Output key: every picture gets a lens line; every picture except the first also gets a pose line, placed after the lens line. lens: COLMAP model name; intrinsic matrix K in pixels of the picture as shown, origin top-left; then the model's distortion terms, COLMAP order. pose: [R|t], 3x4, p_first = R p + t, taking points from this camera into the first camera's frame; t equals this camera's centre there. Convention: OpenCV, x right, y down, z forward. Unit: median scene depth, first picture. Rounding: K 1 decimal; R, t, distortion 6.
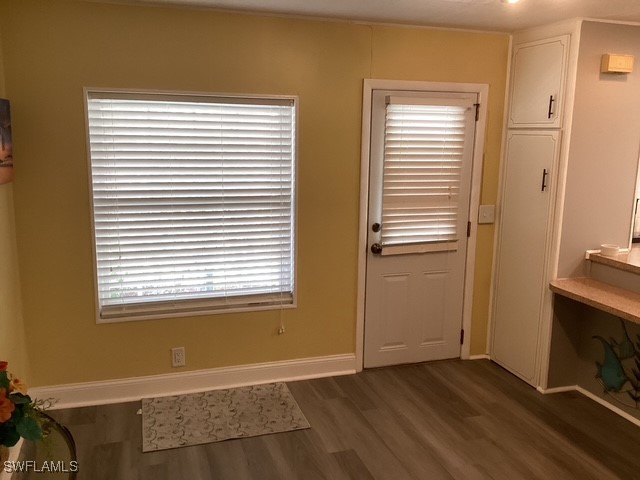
lens RADIAL K [[579.3, 0, 320.6], [0, 579.3, 237.6], [0, 0, 1]] dist [0.098407, -0.189704]
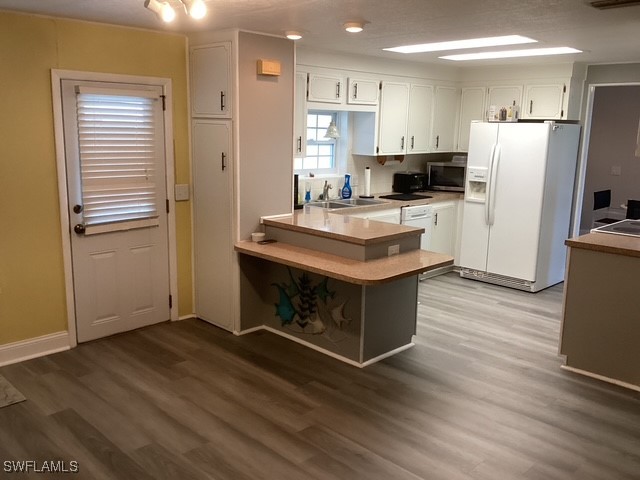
lens RADIAL K [[579.3, 0, 323.2], [0, 579.3, 240.0], [0, 0, 1]] dist [0.098407, -0.189704]
pose [[0.888368, -0.087939, 0.450632, 0.006793], [0.073373, 0.996064, 0.049731, 0.019266], [-0.453232, -0.011116, 0.891323, -0.171004]]
